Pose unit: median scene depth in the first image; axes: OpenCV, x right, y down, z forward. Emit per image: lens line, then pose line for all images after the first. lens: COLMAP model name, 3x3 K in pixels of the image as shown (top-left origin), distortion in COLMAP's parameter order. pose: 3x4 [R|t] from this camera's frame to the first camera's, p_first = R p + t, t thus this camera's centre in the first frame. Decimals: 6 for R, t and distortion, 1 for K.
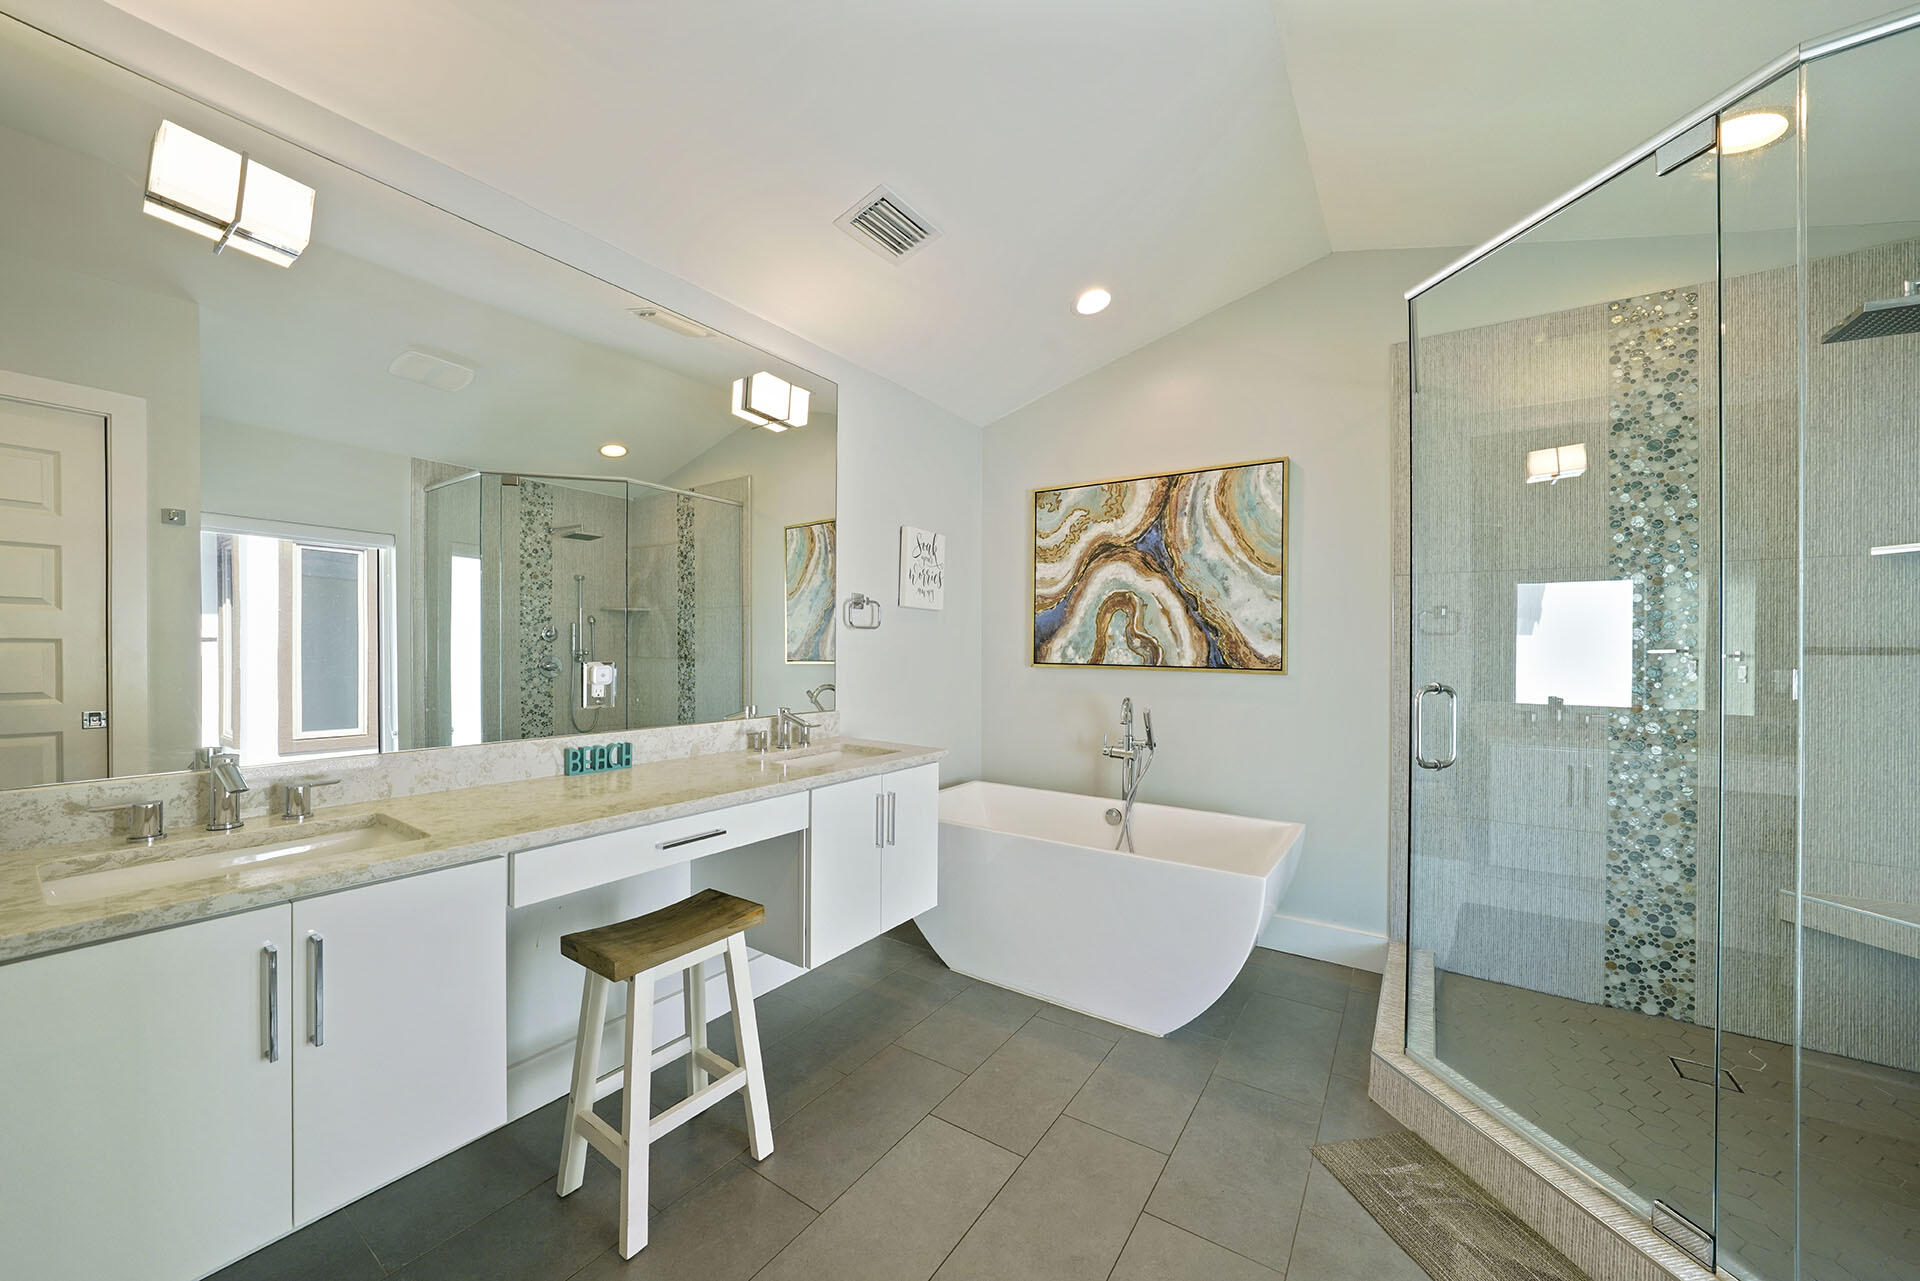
lens RADIAL K [[698.3, 0, 971.3], [0, 698.3, 649.8], [0, 0, 1]] dist [-0.022094, 0.000147]
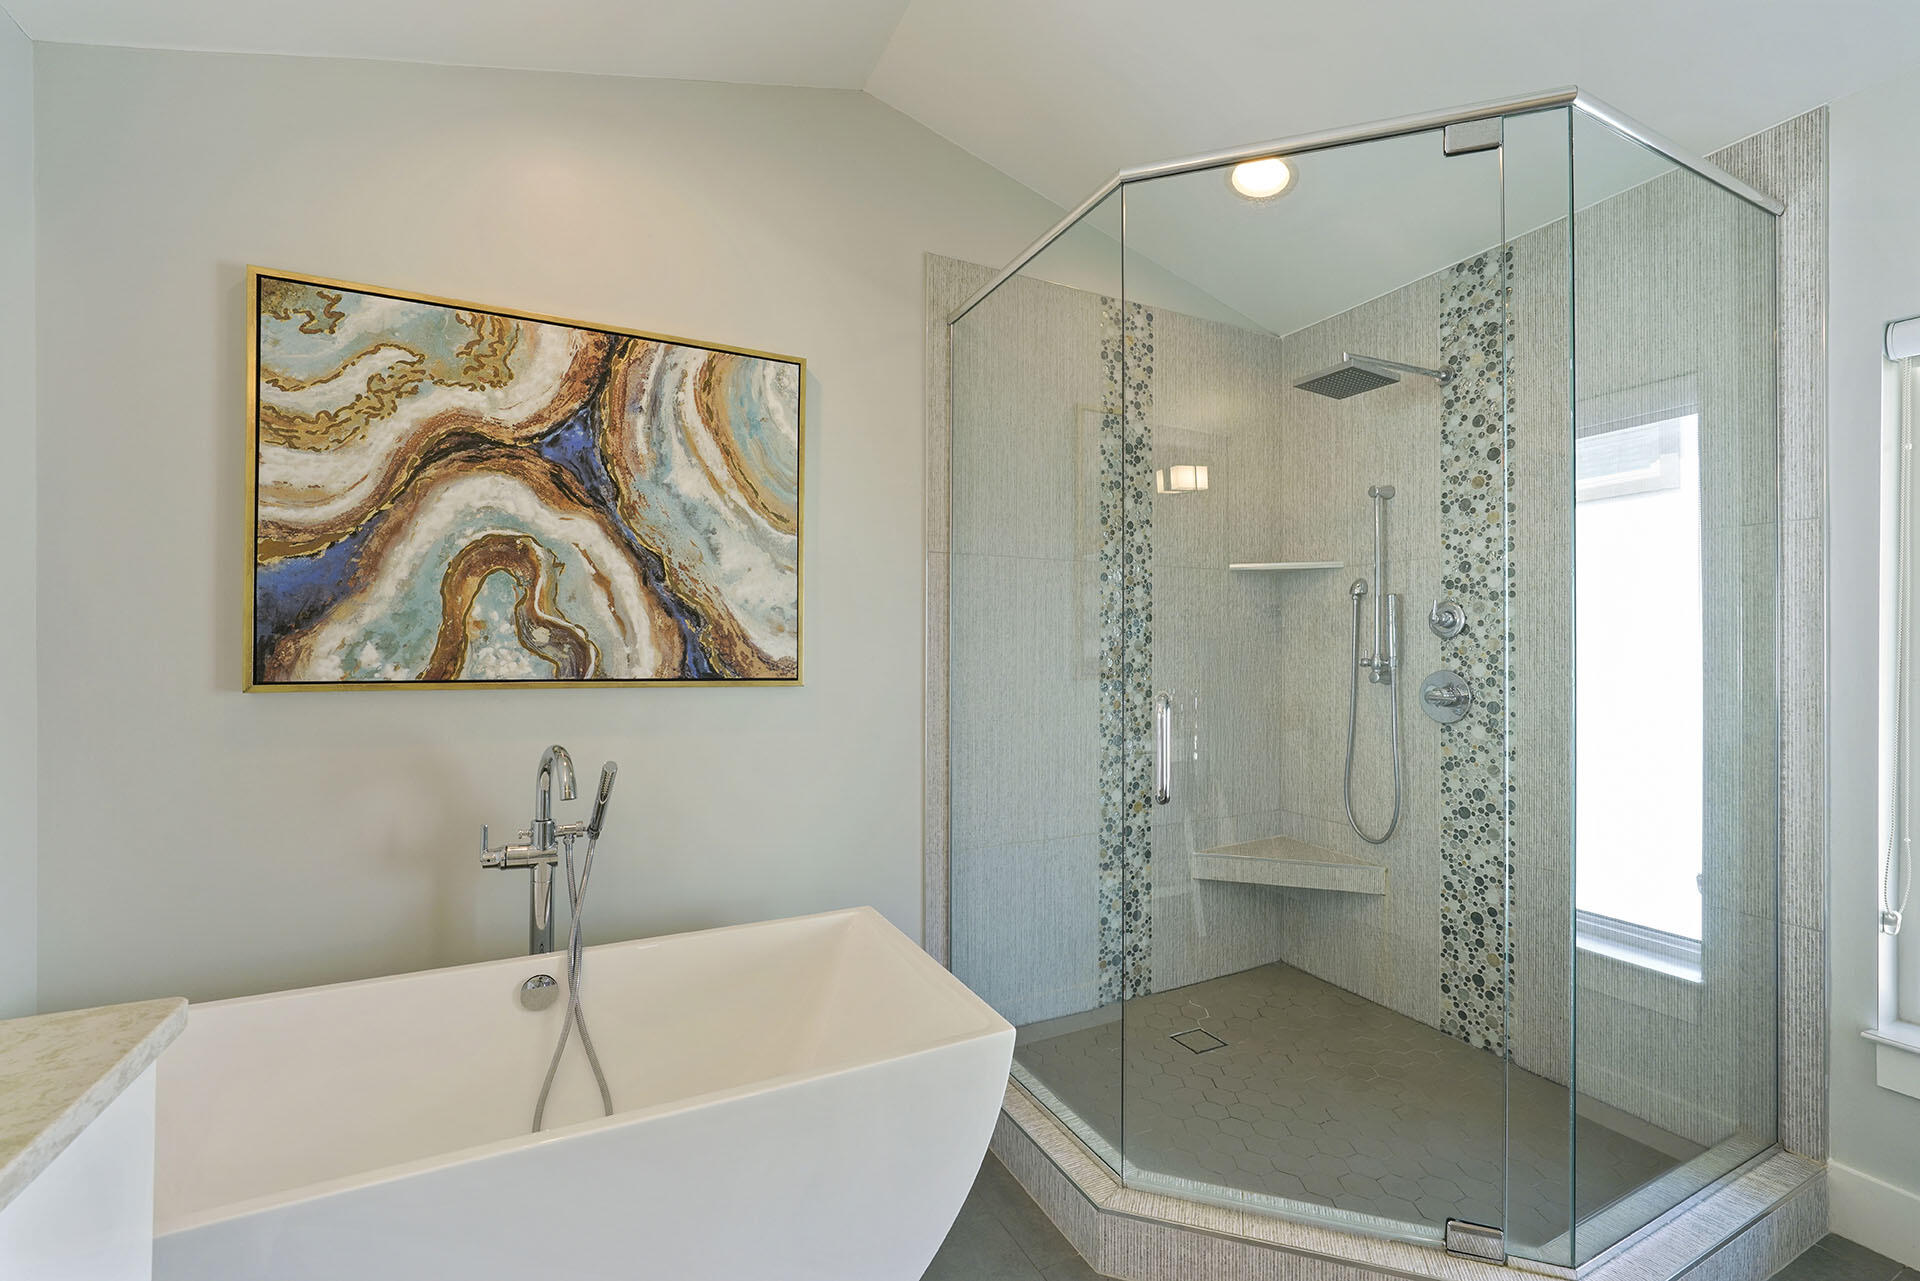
lens RADIAL K [[813.1, 0, 974.3], [0, 813.1, 640.6], [0, 0, 1]] dist [-0.015271, 0.001049]
pose [[0.483394, -0.001802, 0.875401, -0.140610], [-0.000092, 0.999998, 0.002109, -0.008569], [-0.875403, -0.001100, 0.483392, 0.451088]]
